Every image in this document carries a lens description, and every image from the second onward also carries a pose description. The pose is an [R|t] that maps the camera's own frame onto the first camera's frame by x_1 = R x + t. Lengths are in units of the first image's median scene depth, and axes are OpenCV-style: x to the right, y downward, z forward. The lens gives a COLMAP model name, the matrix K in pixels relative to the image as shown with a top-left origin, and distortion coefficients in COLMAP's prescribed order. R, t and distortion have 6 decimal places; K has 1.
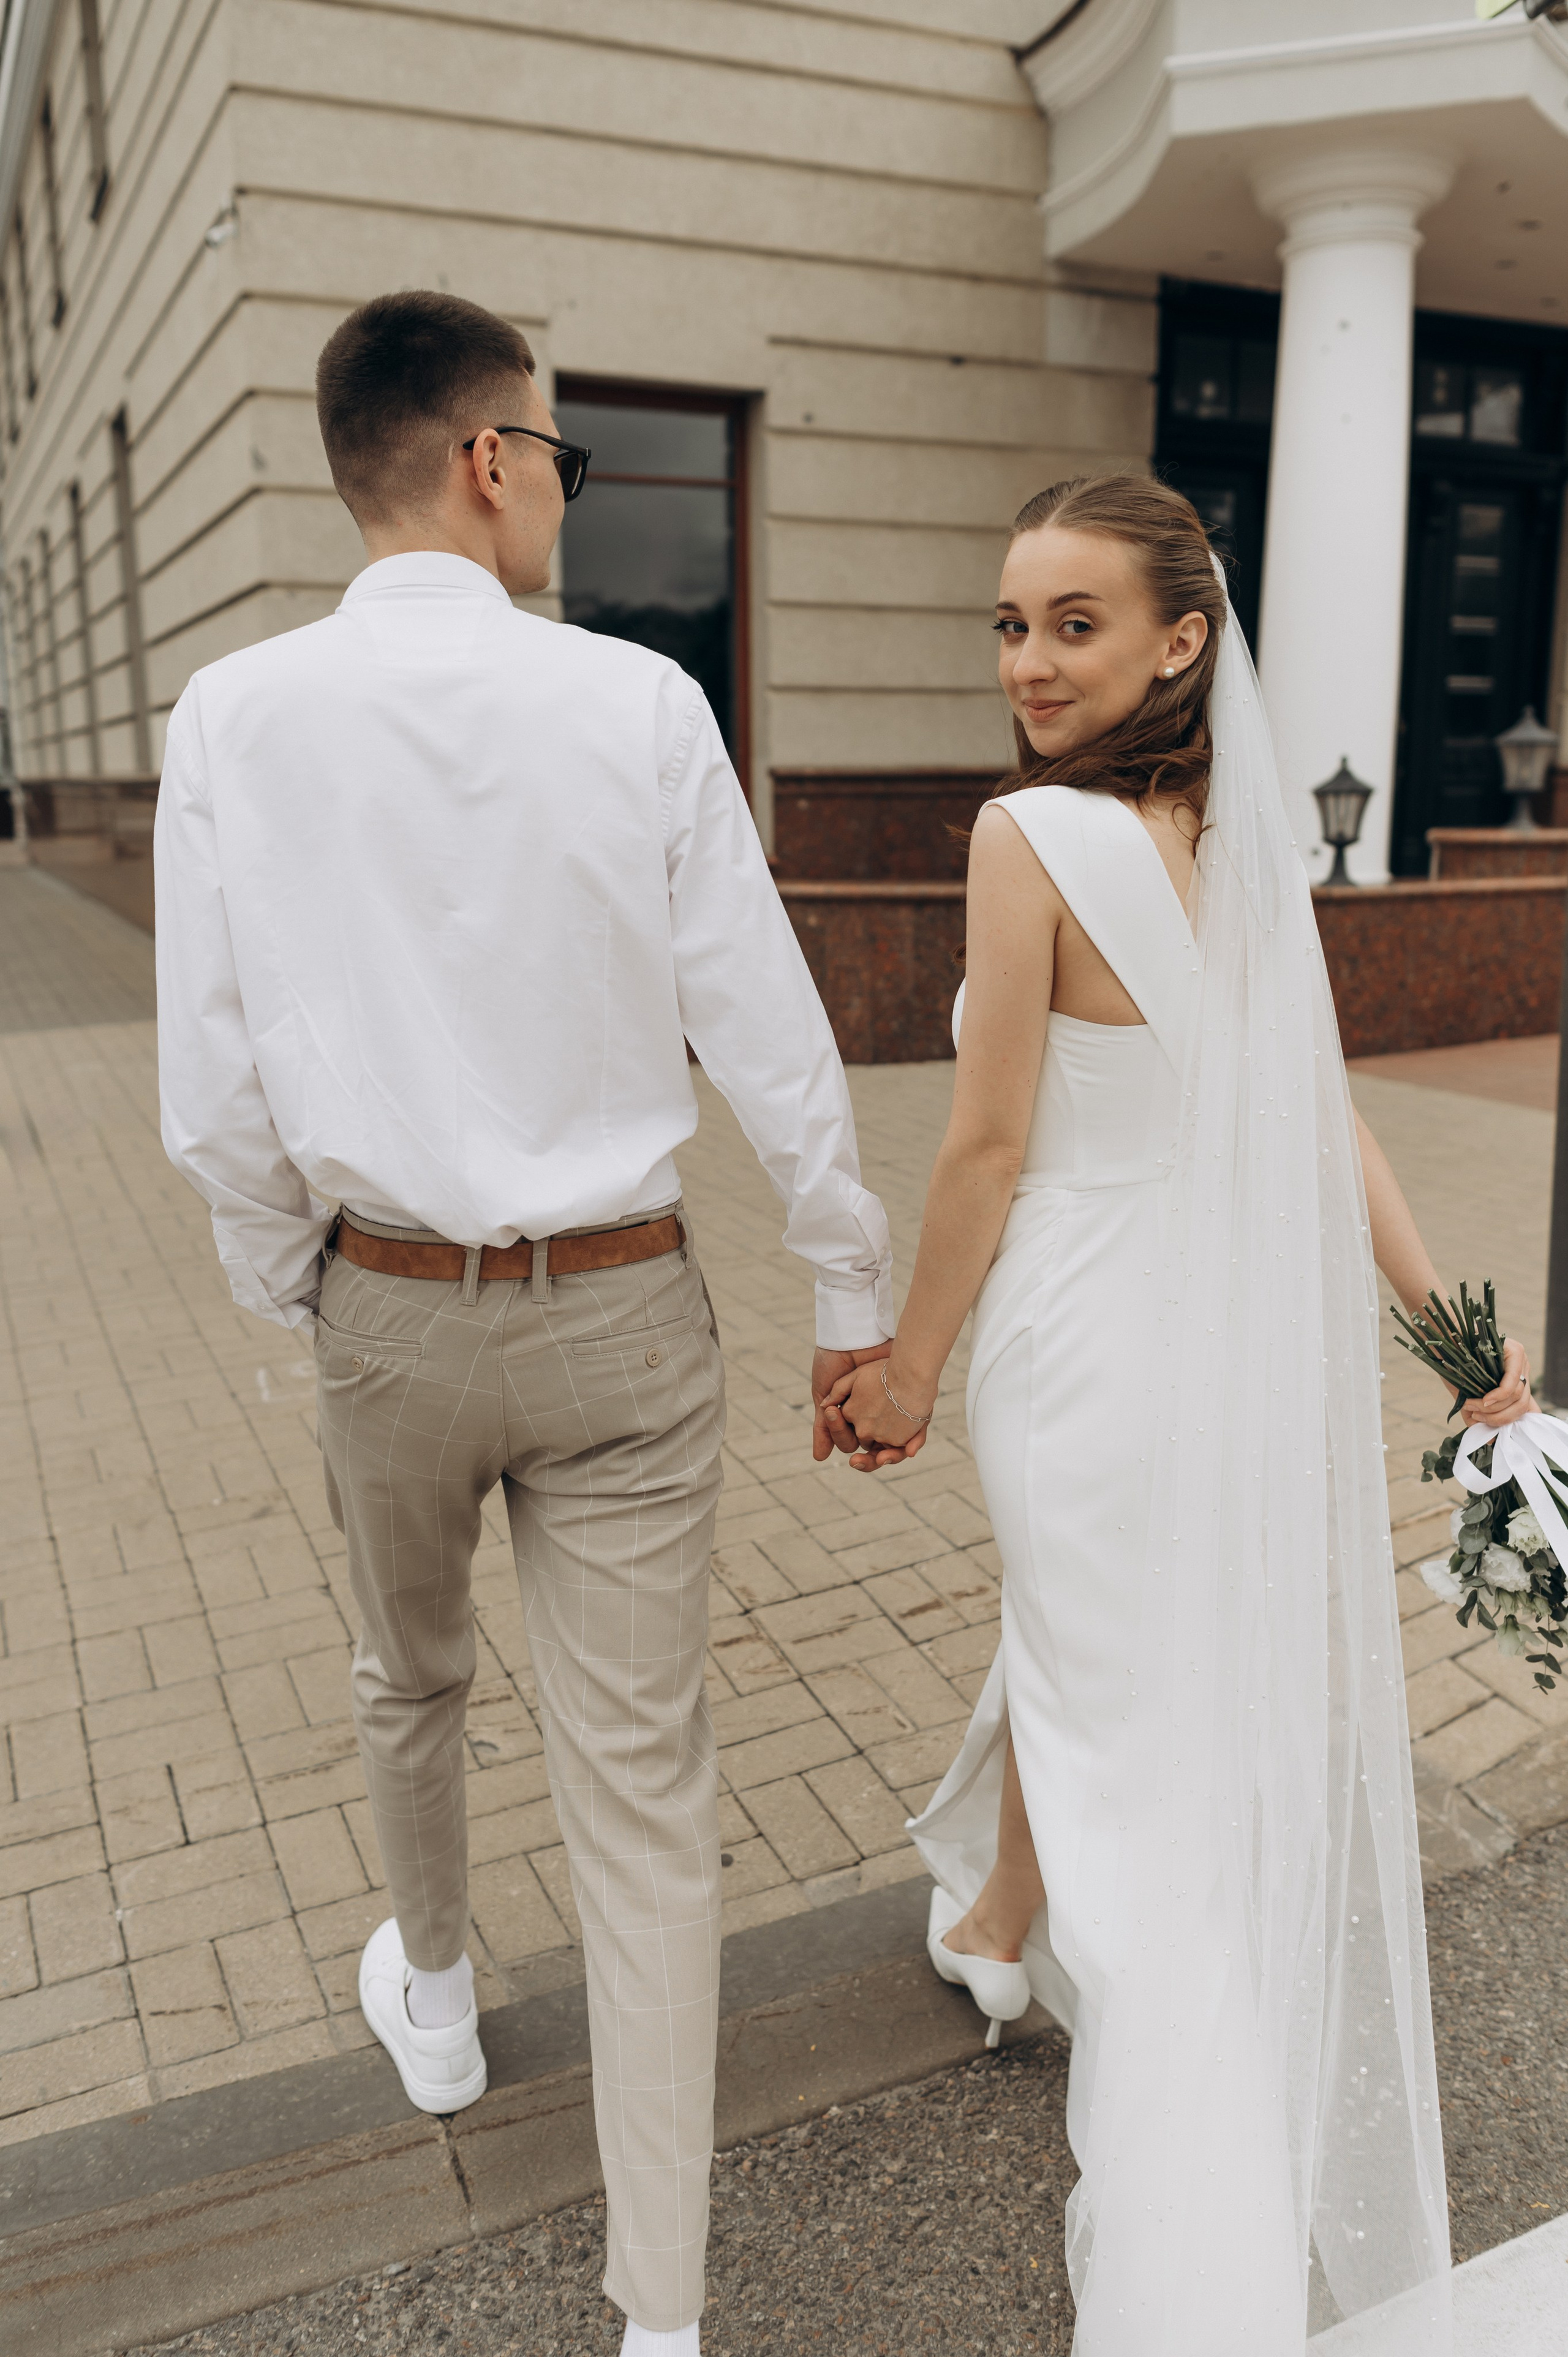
lens RADIAL K [[1884.5, 0, 791.9], [0, 1884.5, 1174.9], [0, 0, 1]] dist [0.078790, -0.121011]
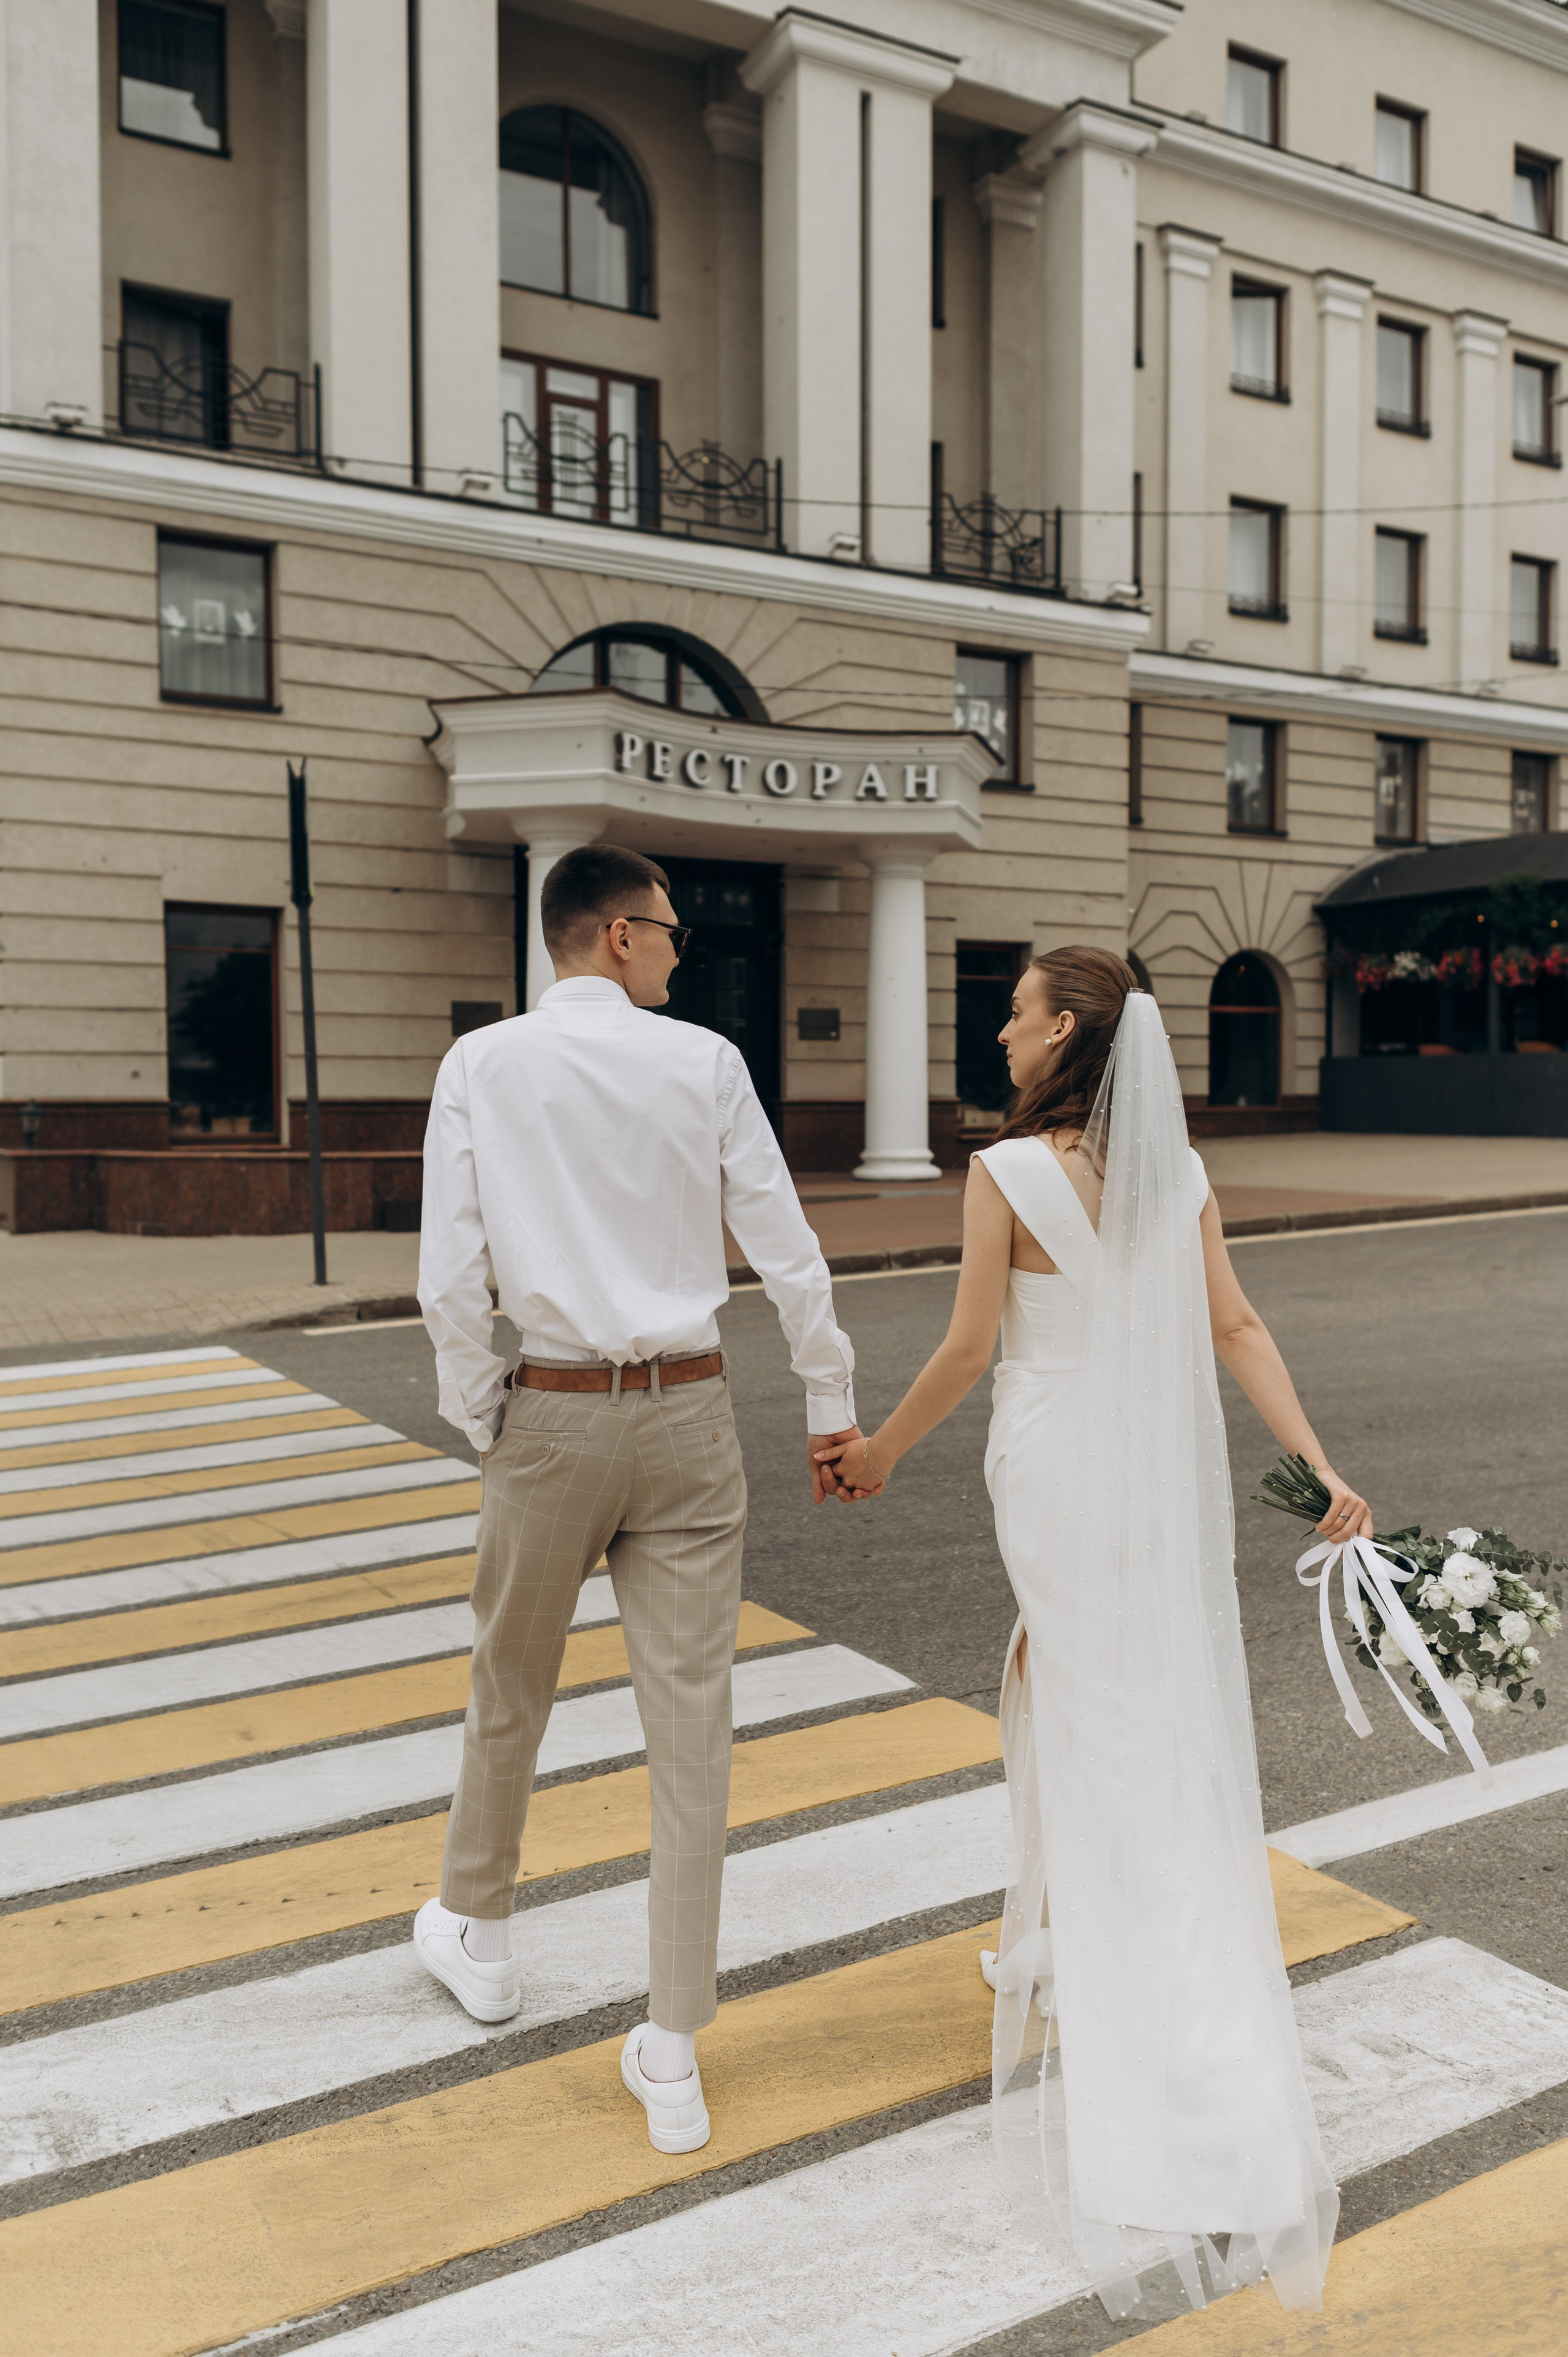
lens RADIAL K [[1884.5, 0, 793.8], [0, 1884.5, 1186.1], [0, 0, 1]] dist [0.078790, -0.121011]
pose [[0.996742, 0.001724, 0.080643, 0.330389], [0.011100, 0.987327, -0.158307, 0.167027], [-0.079893, 0.158687, 0.984091, -0.842292]]
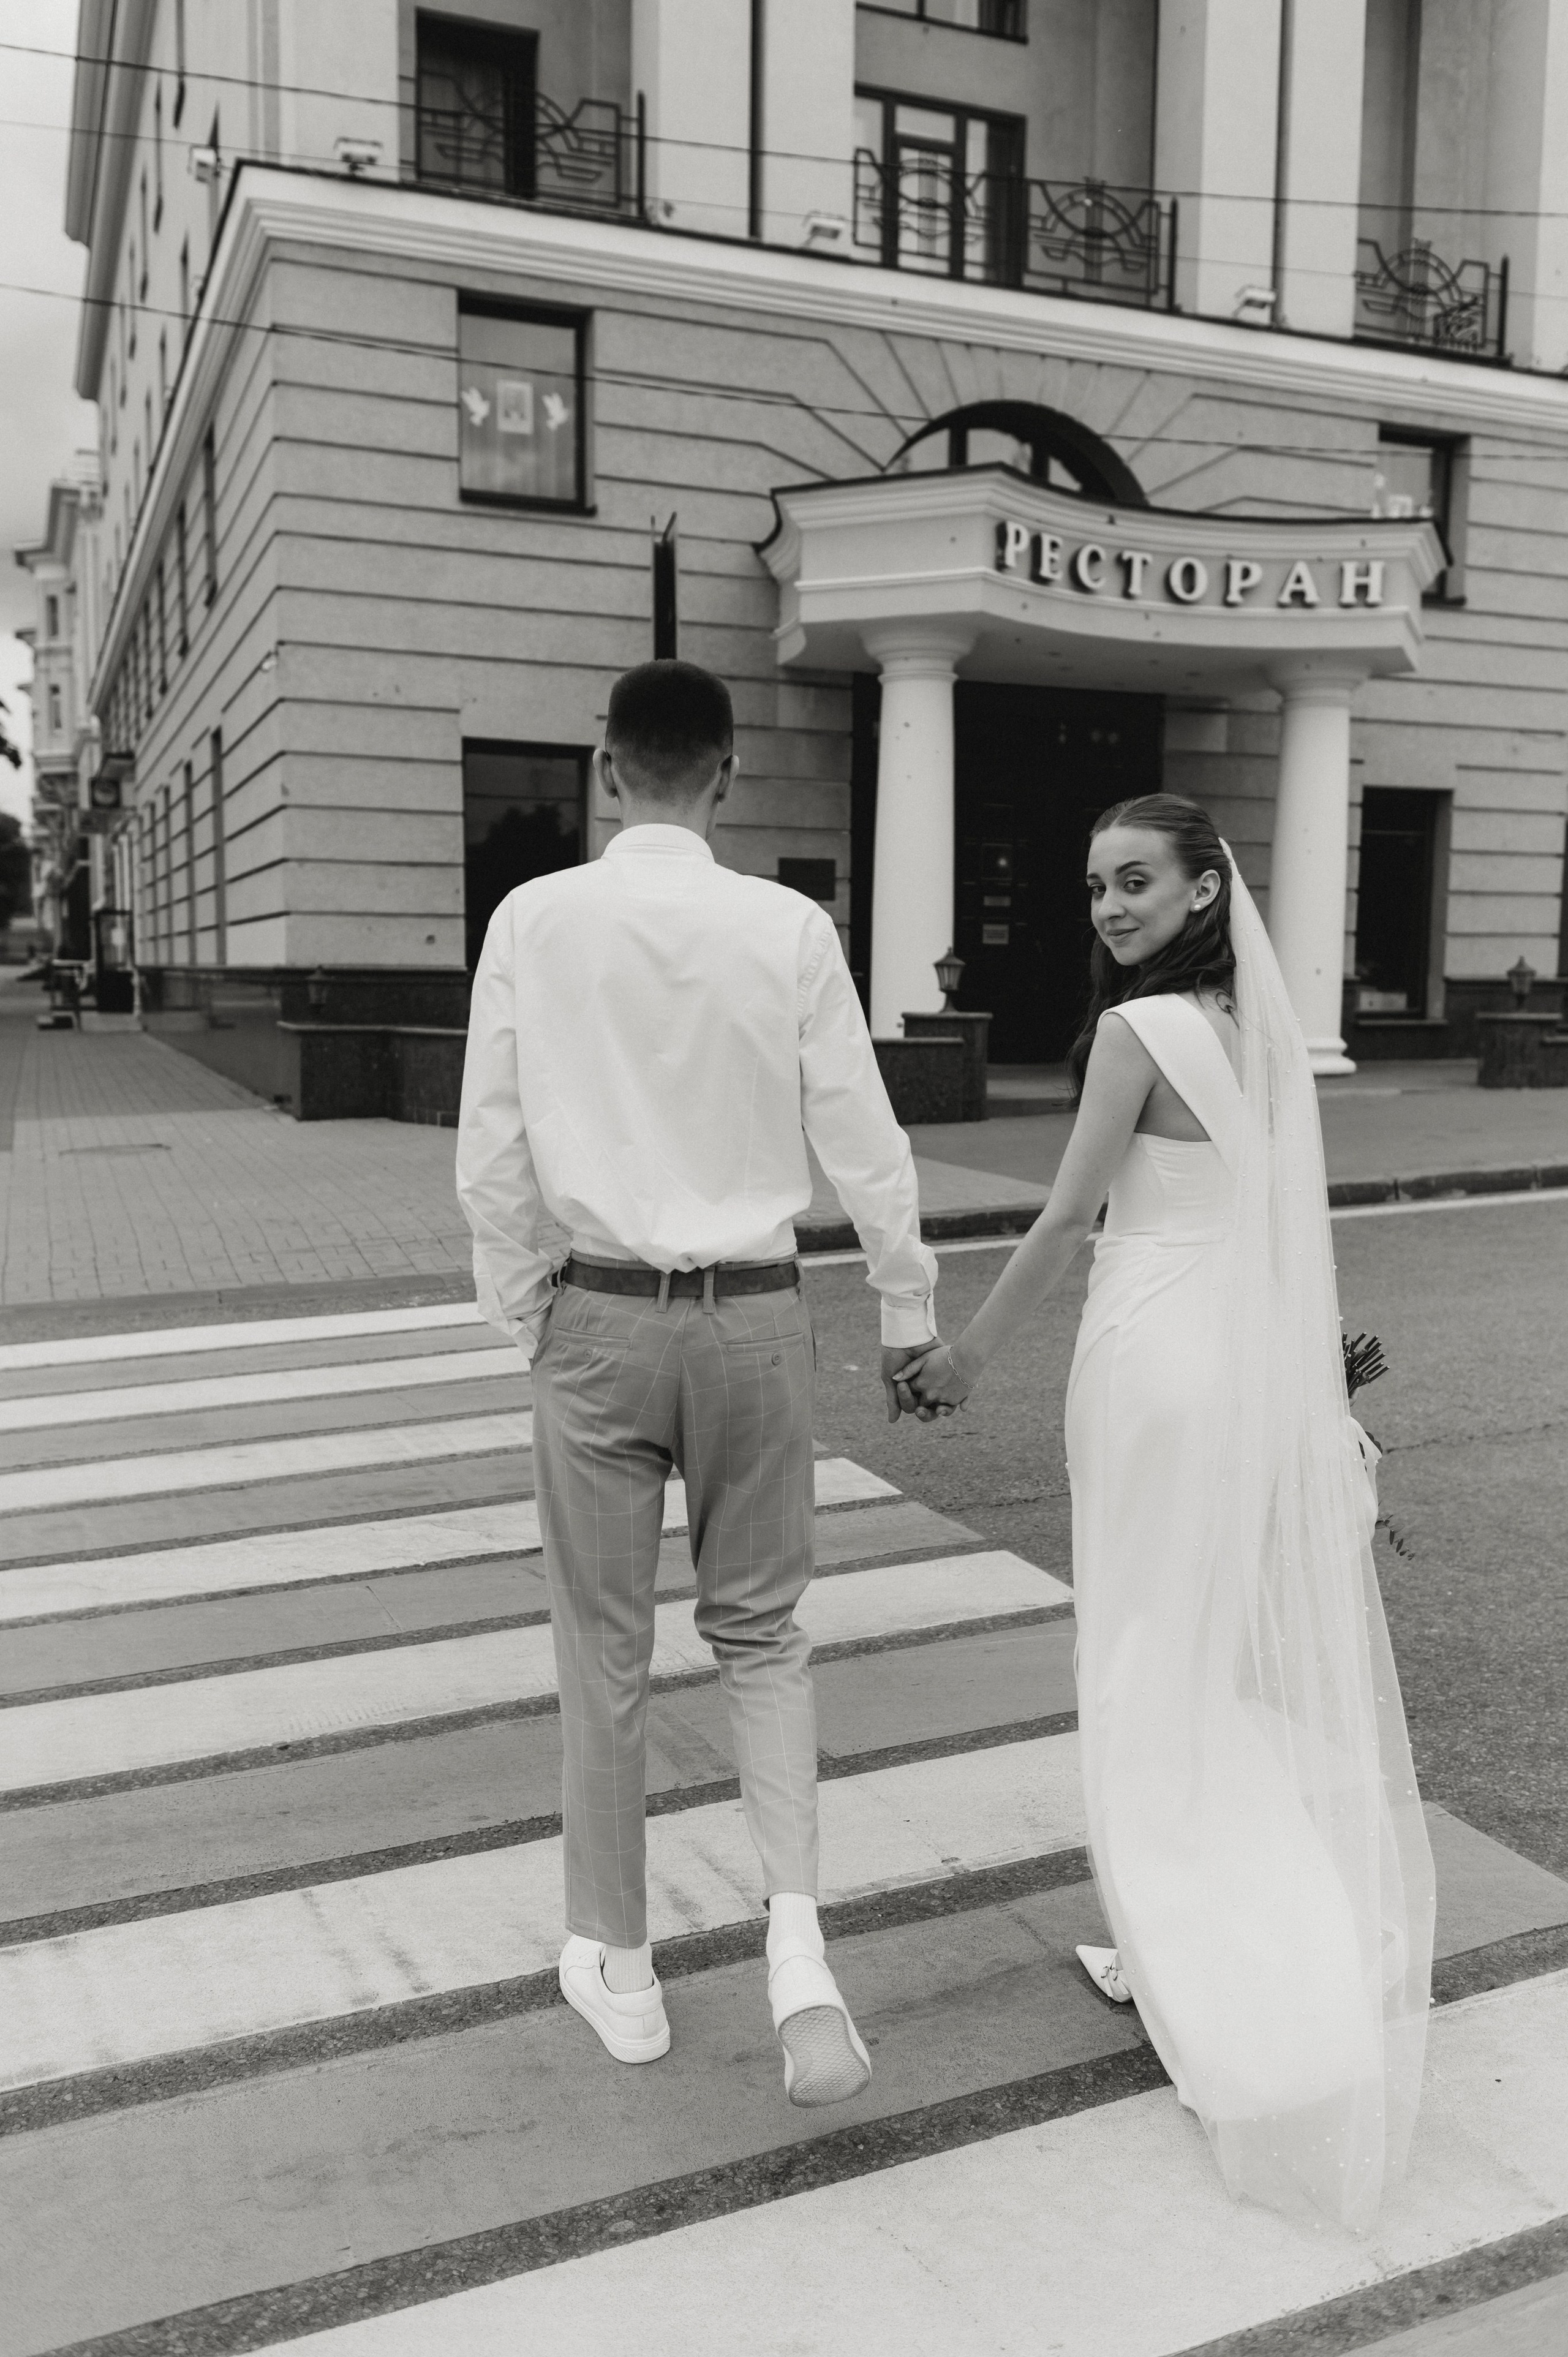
lens RADIAL K [[1884.5, 0, 781.7], [0, 1884.5, 1187.0], [0, 0, 1]] dist [0.078790, -0.121011]
pose [[0.998412, 0.023322, -0.051275, 0.232558], [-0.028008, 0.995304, -0.092659, 0.114256], [0.048873, 0.093948, 0.994377, -0.572817]]
